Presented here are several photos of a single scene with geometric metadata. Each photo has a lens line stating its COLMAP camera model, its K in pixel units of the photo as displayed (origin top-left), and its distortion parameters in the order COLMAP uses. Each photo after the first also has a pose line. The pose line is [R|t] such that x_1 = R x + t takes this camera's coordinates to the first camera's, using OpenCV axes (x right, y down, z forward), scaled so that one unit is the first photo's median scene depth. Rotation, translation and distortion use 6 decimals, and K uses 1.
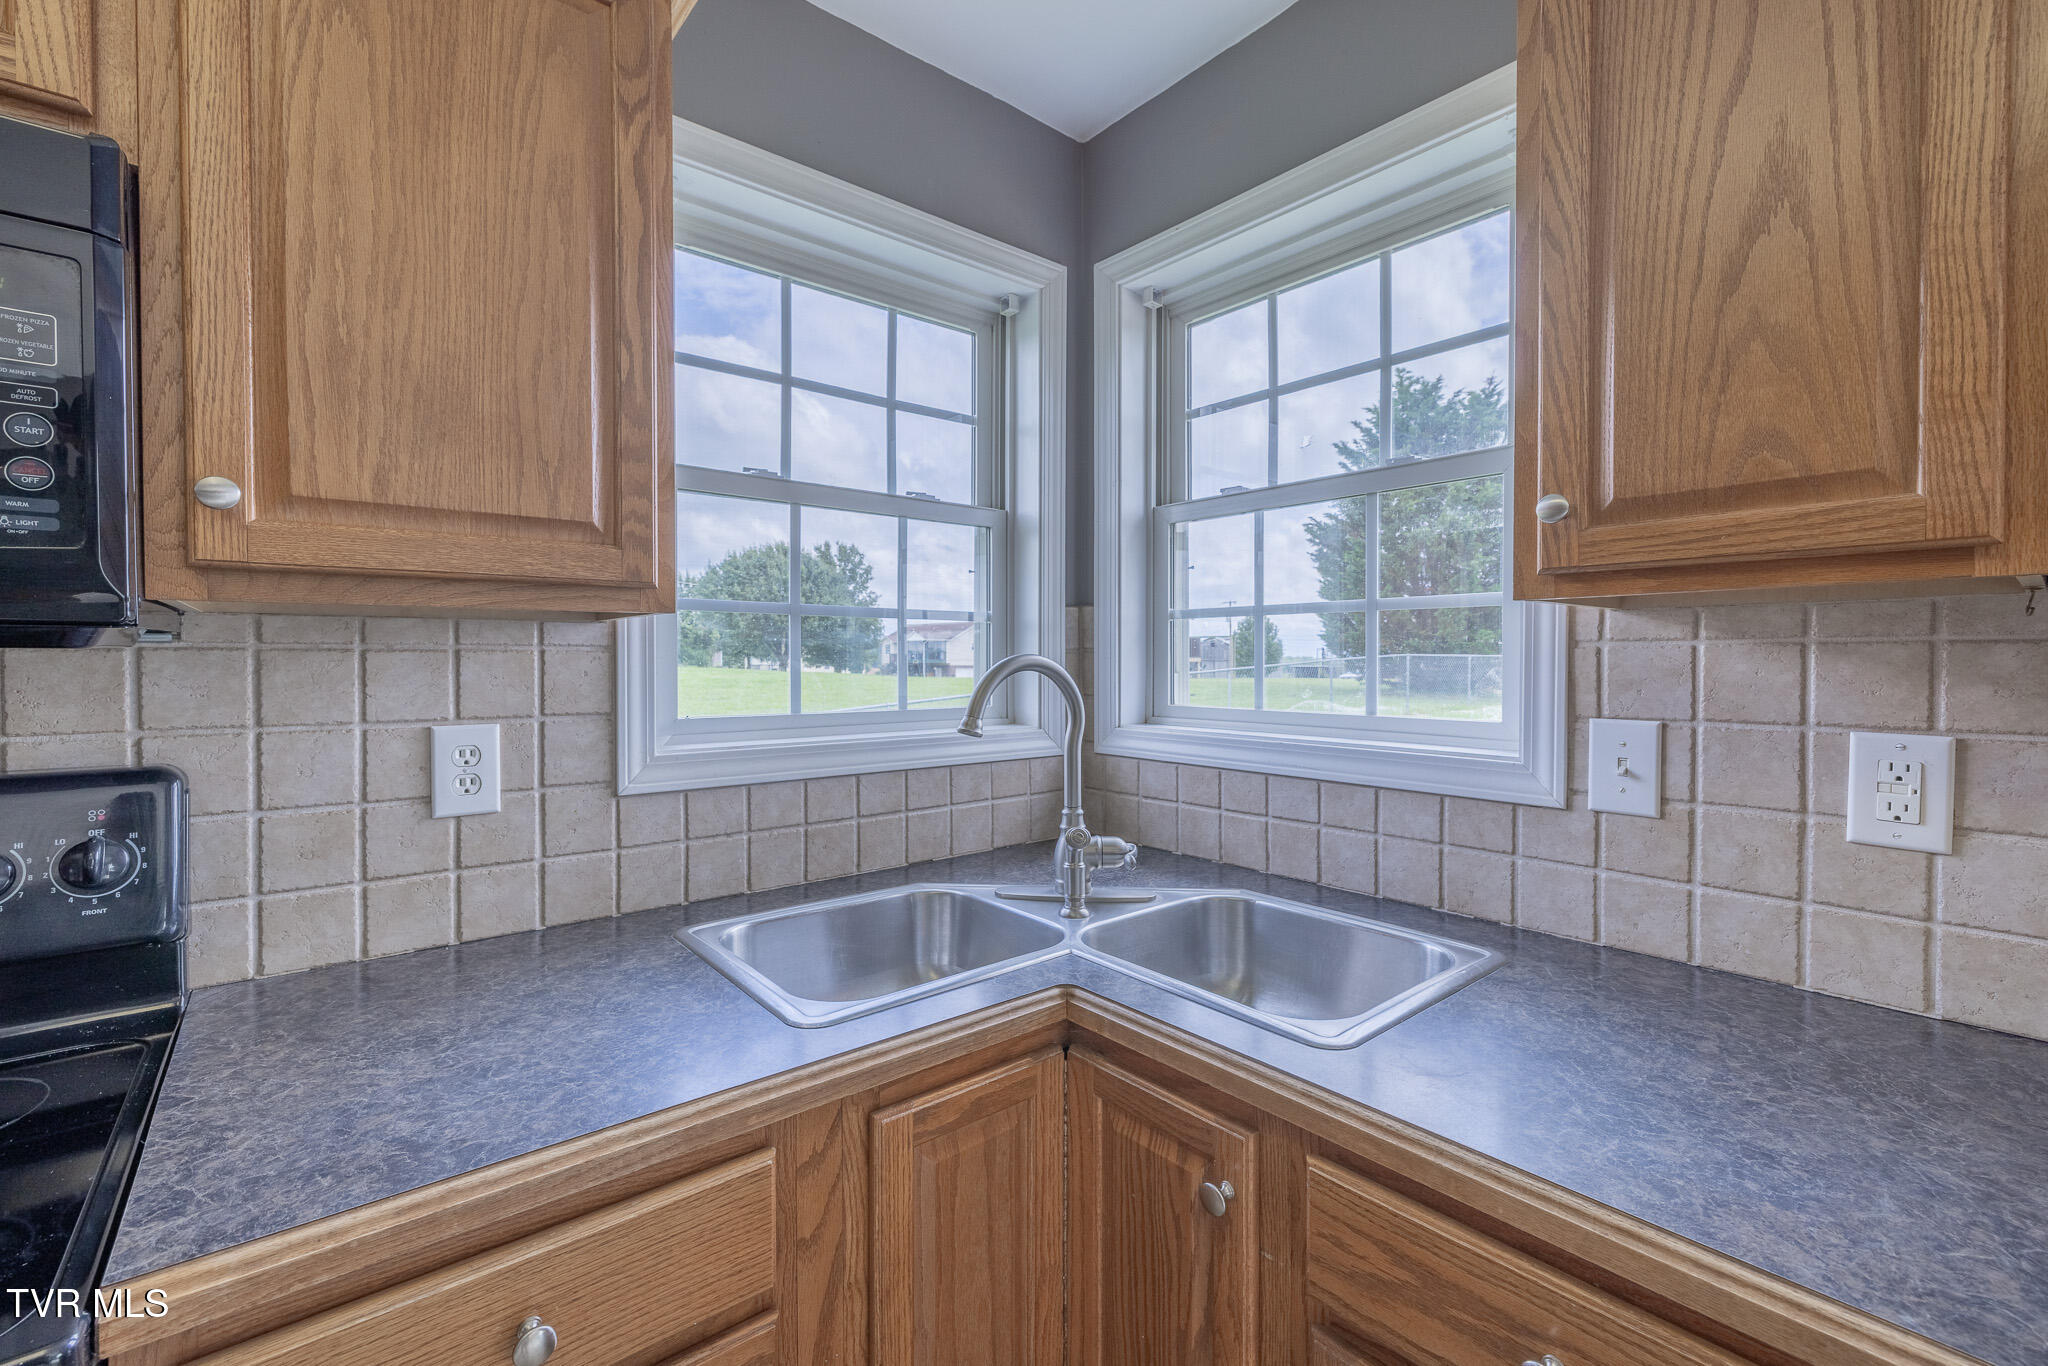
lens RADIAL K [[859.5, 0, 1027.1], [0, 859.5, 672.7], [0, 0, 1]] dist [-0.002665, -0.000076]
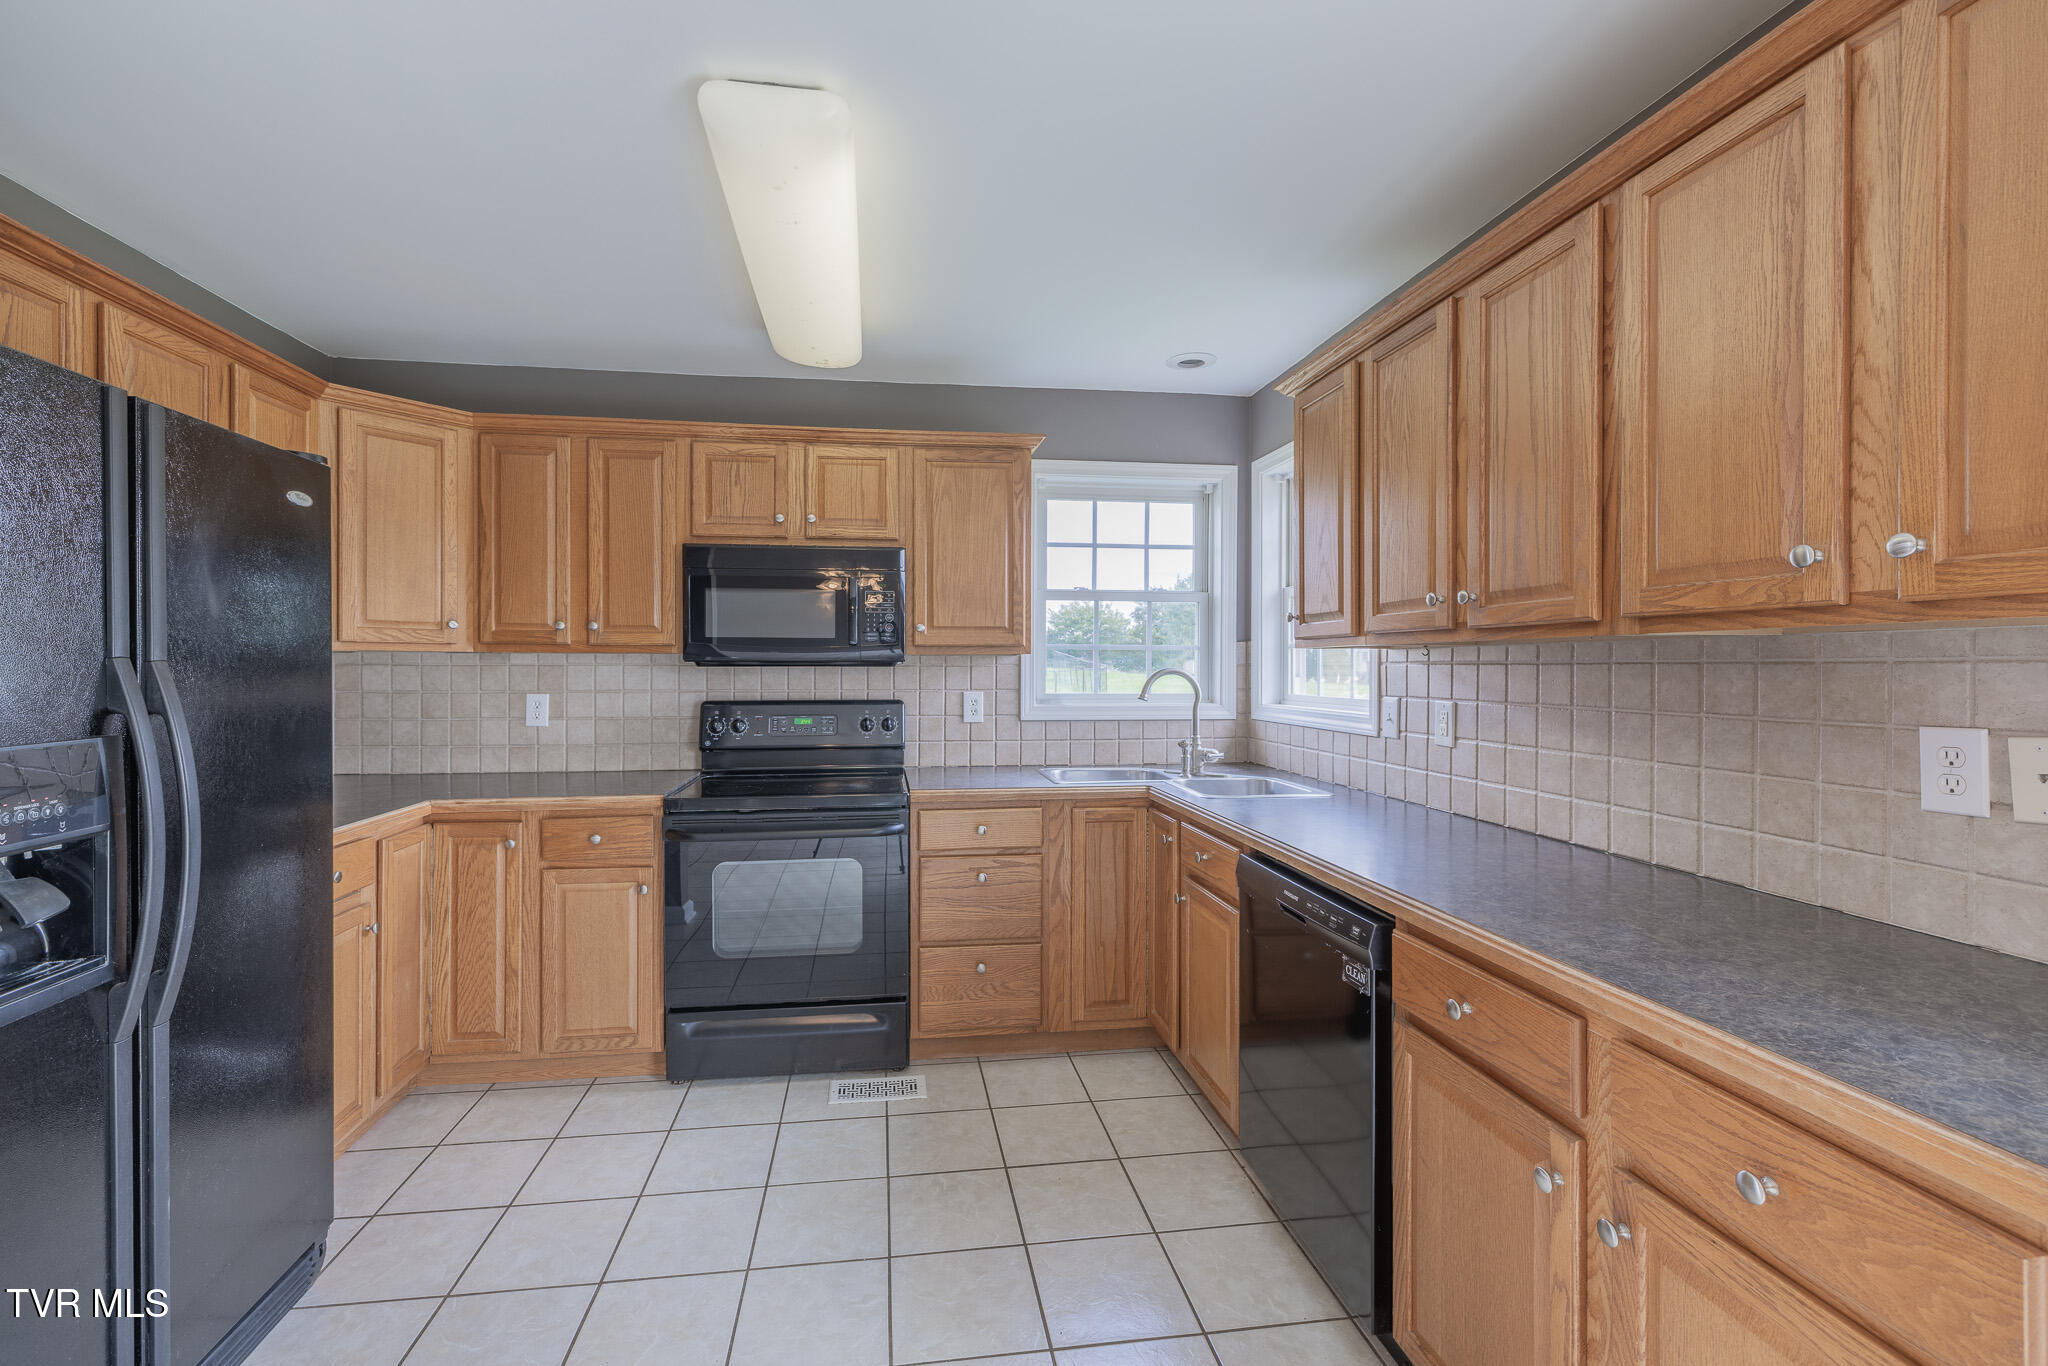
lens RADIAL K [[867.0, 0, 1010.6], [0, 867.0, 672.4], [0, 0, 1]] dist [-0.001390, -0.000199]
pose [[0.850420, 0.004184, -0.526088, 1.238078], [-0.009922, 0.999918, -0.008088, 0.022376], [0.526011, 0.012098, 0.850392, -1.775630]]
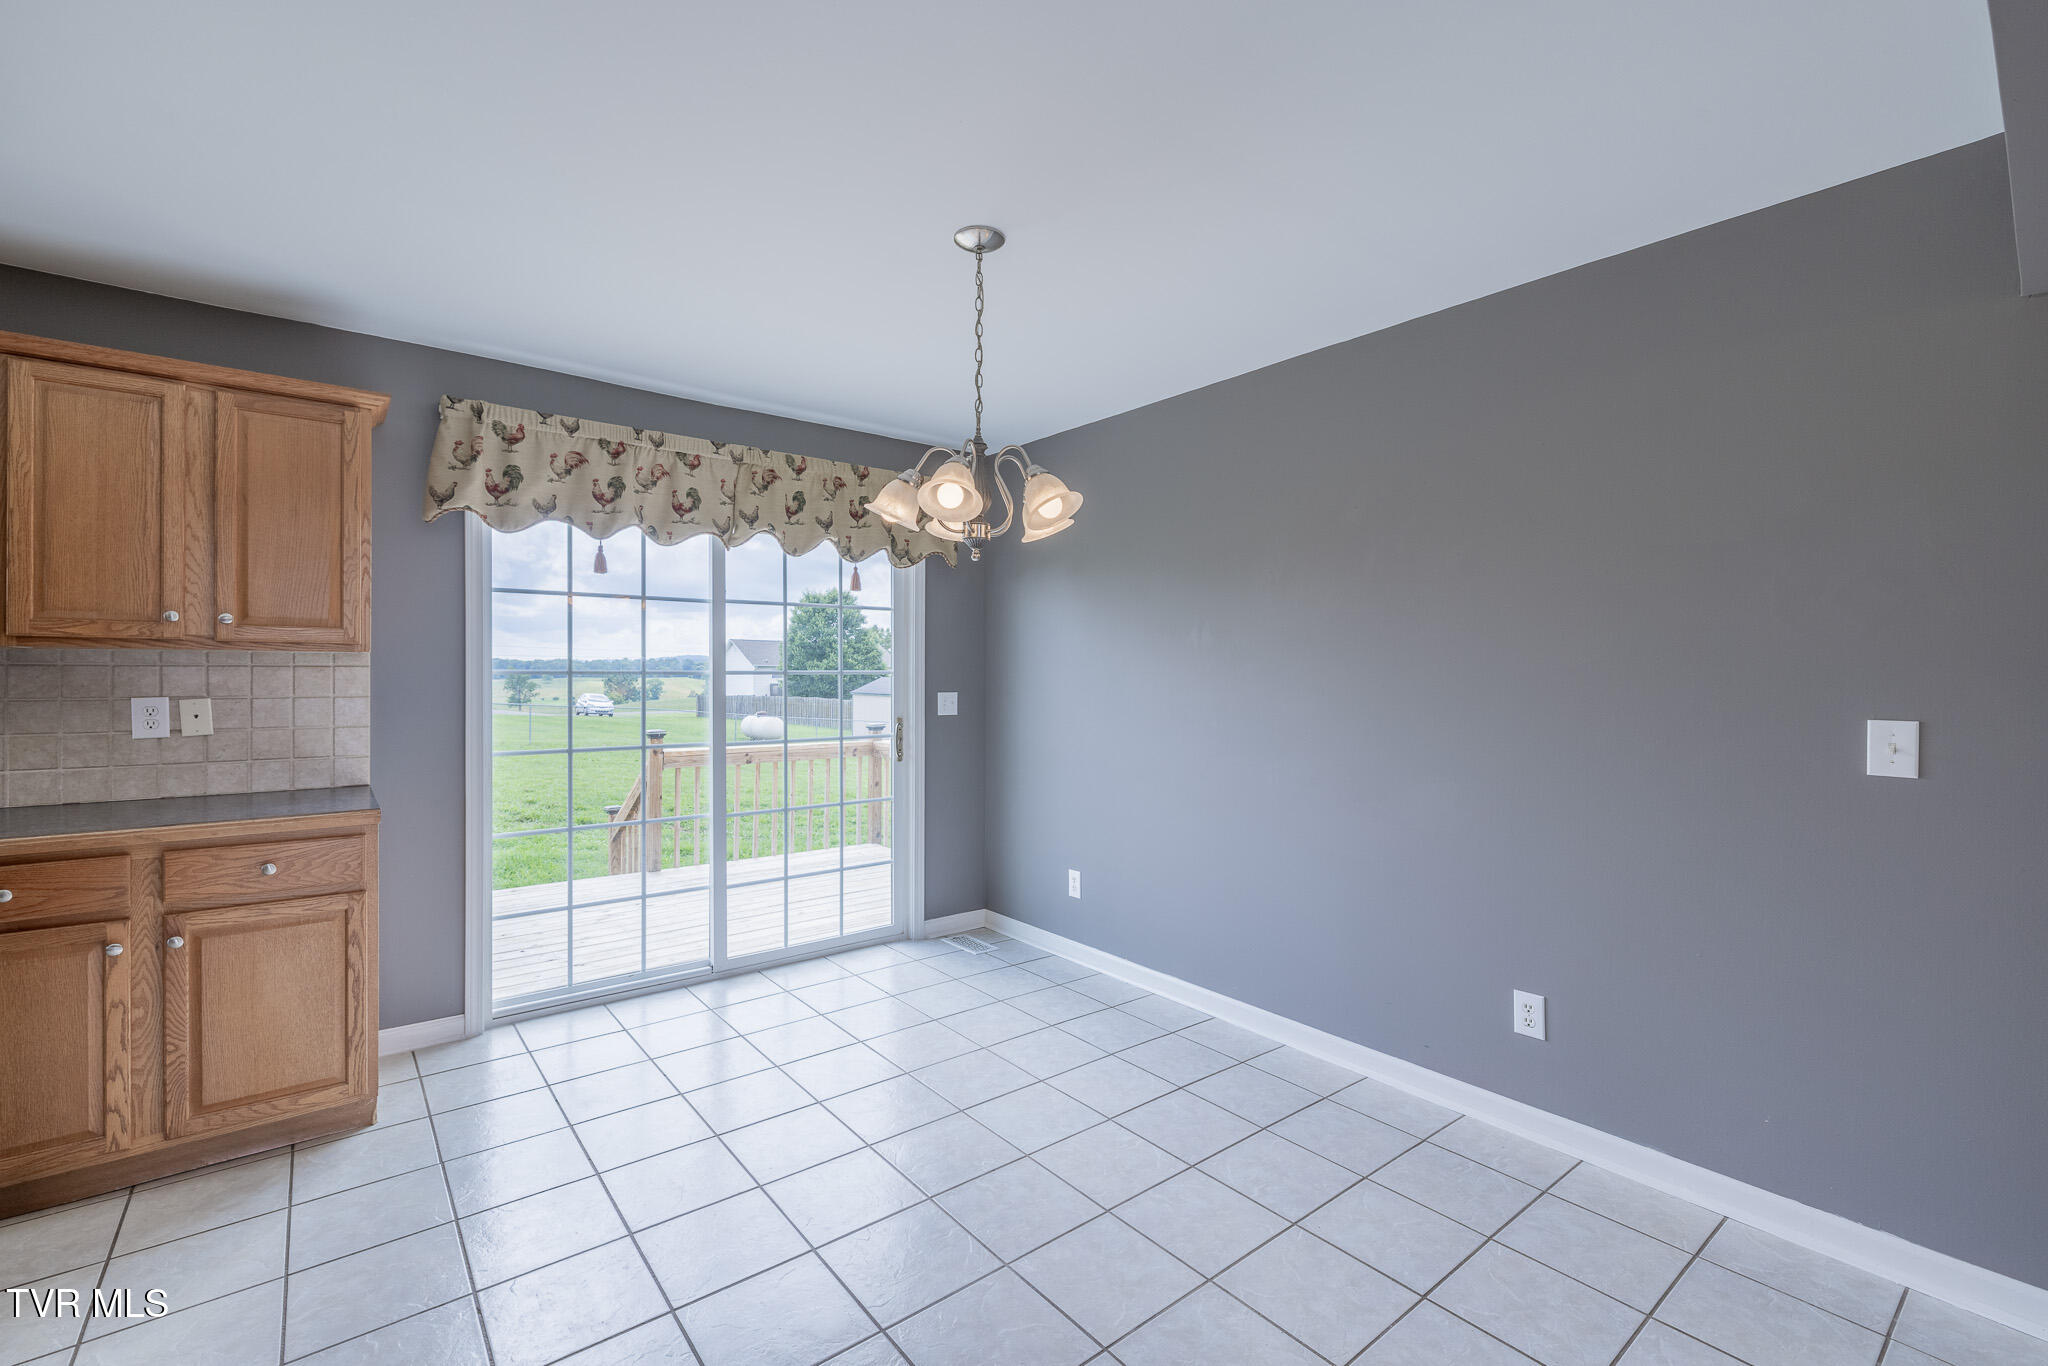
lens RADIAL K [[895.9, 0, 1054.0], [0, 895.9, 672.2], [0, 0, 1]] dist [0.001902, -0.000018]
pose [[0.011251, 0.002987, 0.999932, -1.018945], [0.013334, 0.999906, -0.003137, 0.049459], [-0.999848, 0.013368, 0.011210, -2.784954]]
